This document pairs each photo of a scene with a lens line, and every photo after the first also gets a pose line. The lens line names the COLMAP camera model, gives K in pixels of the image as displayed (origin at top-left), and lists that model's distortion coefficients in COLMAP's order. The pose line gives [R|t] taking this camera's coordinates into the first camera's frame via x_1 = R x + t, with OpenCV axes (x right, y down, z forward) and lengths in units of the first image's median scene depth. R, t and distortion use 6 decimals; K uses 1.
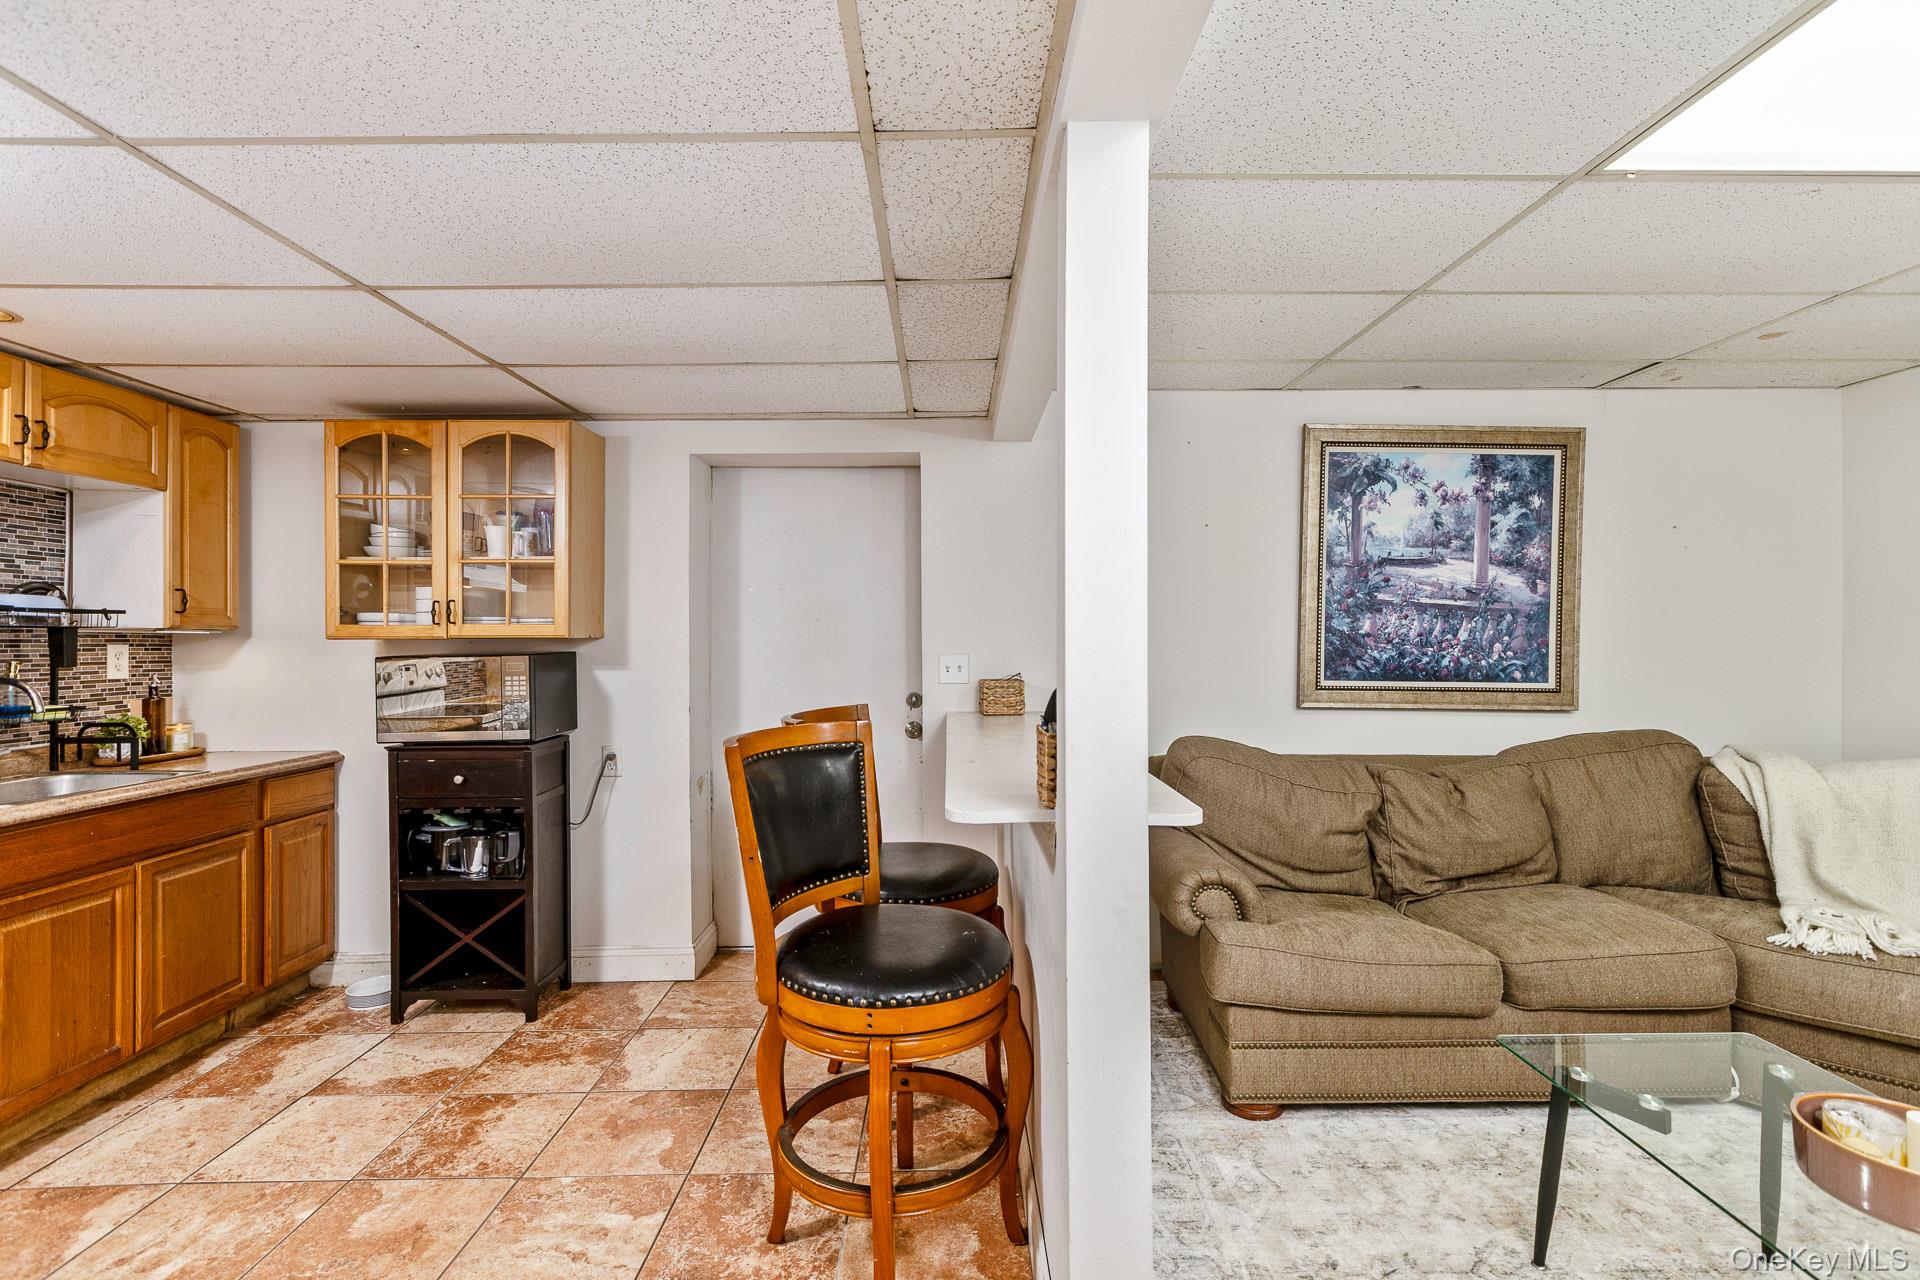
lens RADIAL K [[880.1, 0, 960.0], [0, 880.1, 633.2], [0, 0, 1]] dist [0.001021, -0.001408]
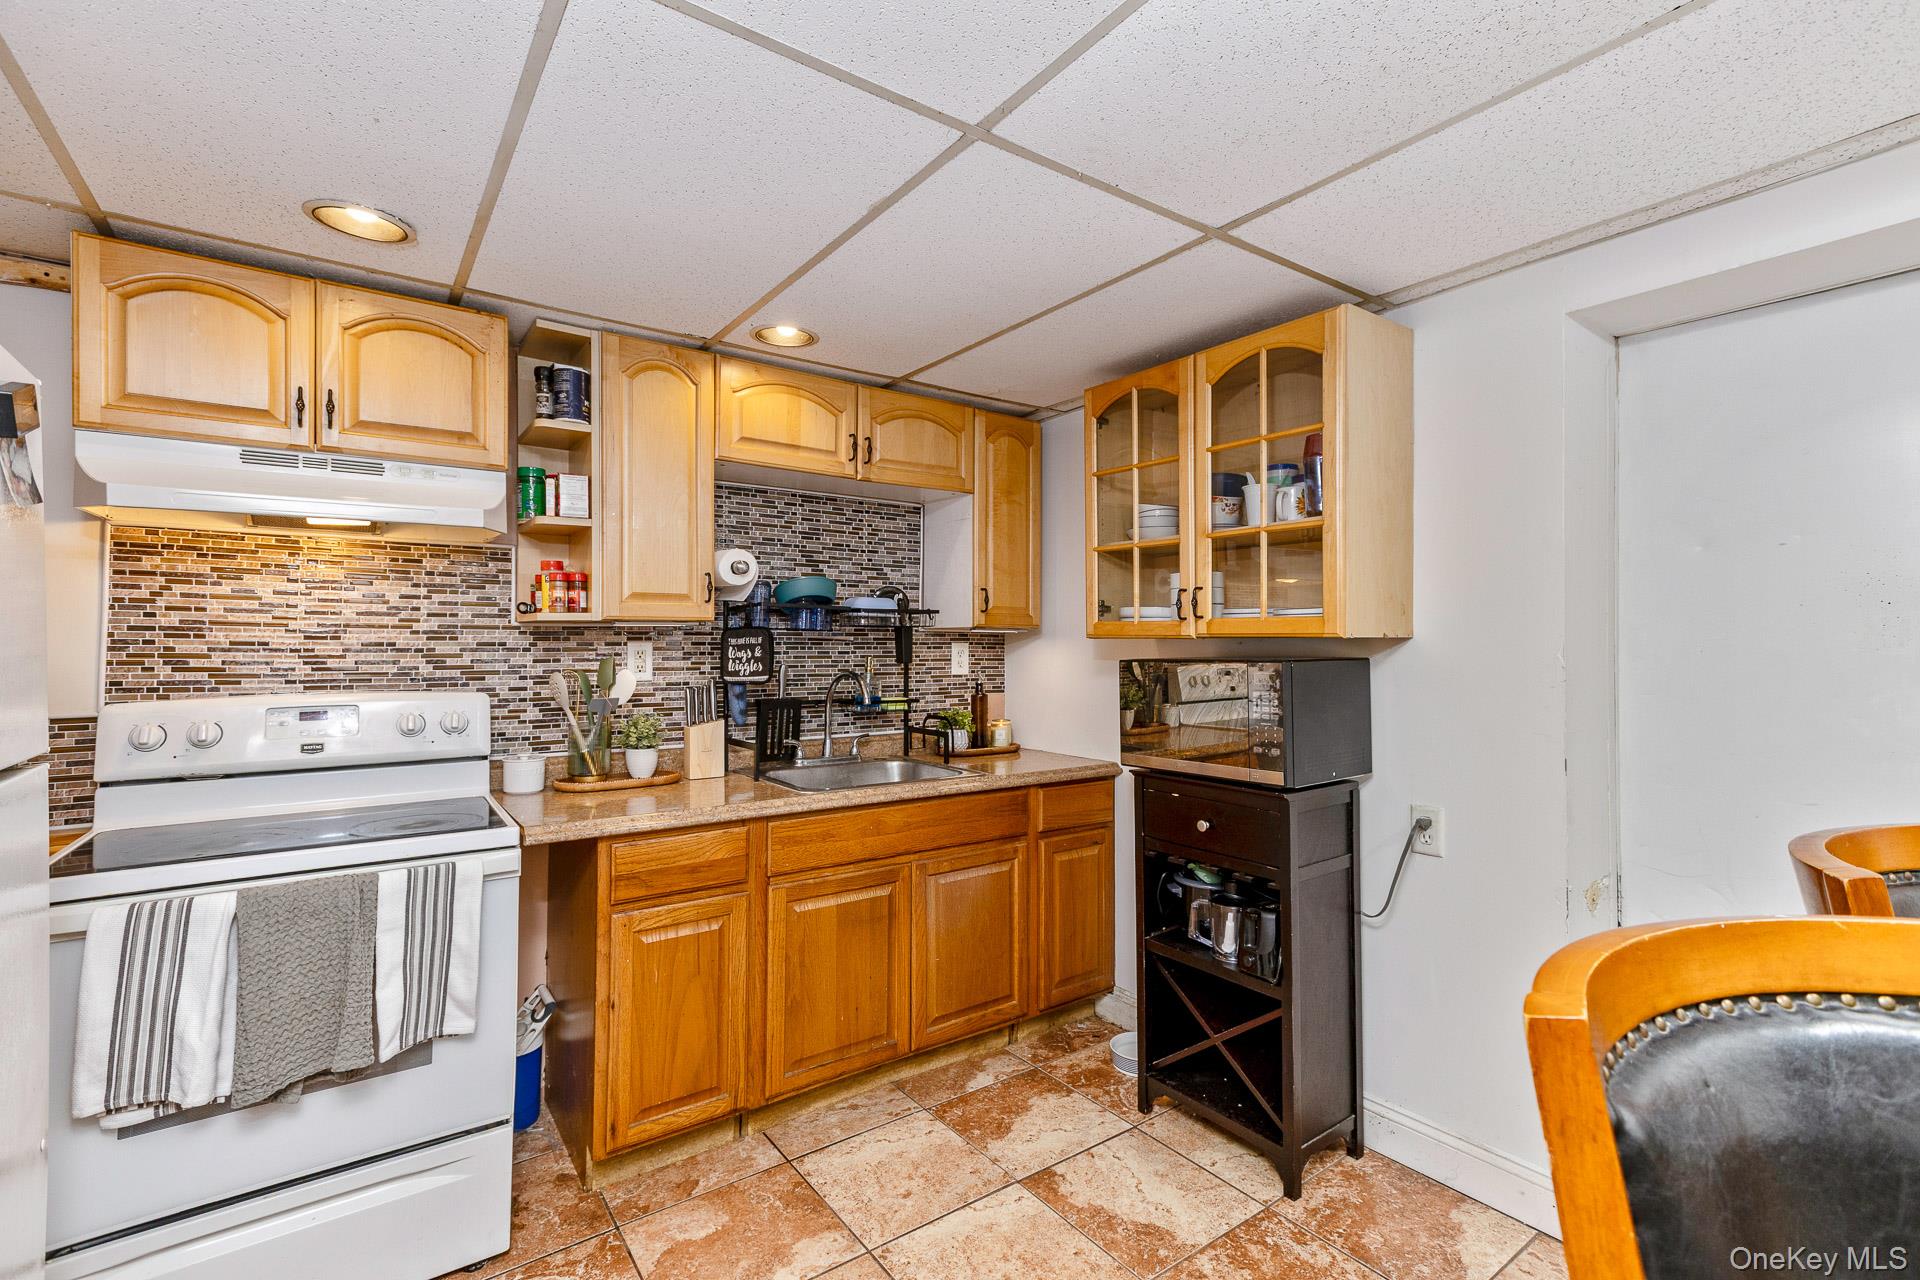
lens RADIAL K [[860.9, 0, 969.0], [0, 860.9, 632.9], [0, 0, 1]] dist [0.001900, 0.000649]
pose [[0.580814, -0.003770, -0.814028, -0.085612], [-0.001201, 0.999984, -0.005488, 0.006348], [0.814035, 0.004165, 0.580800, 0.403842]]
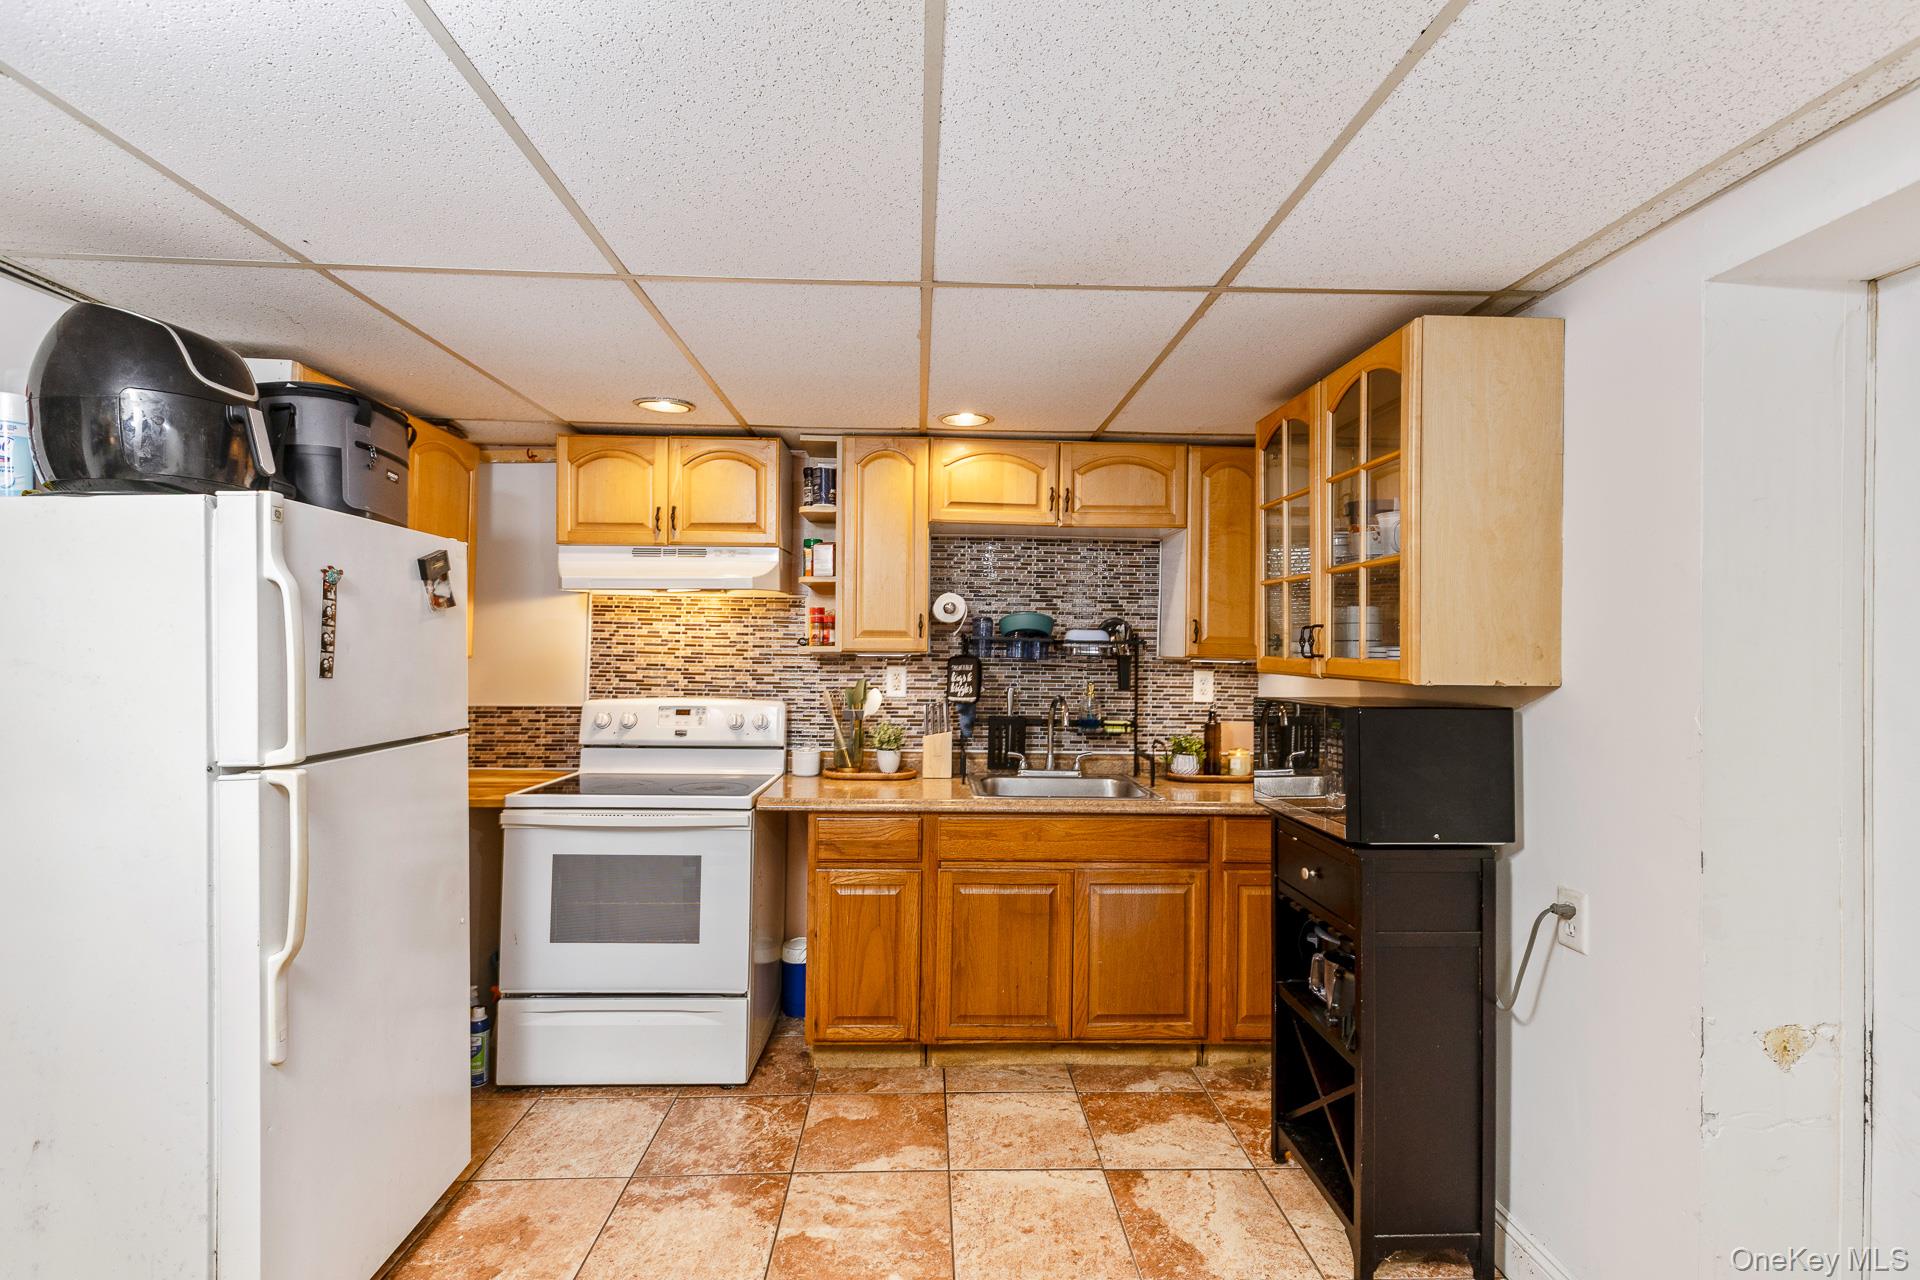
lens RADIAL K [[866.0, 0, 960.0], [0, 866.0, 640.0], [0, 0, 1]] dist [-0.000374, 0.000150]
pose [[0.031734, -0.002965, -0.999492, 0.131458], [-0.010726, 0.999937, -0.003307, -0.020025], [0.999439, 0.010826, 0.031700, 0.681602]]
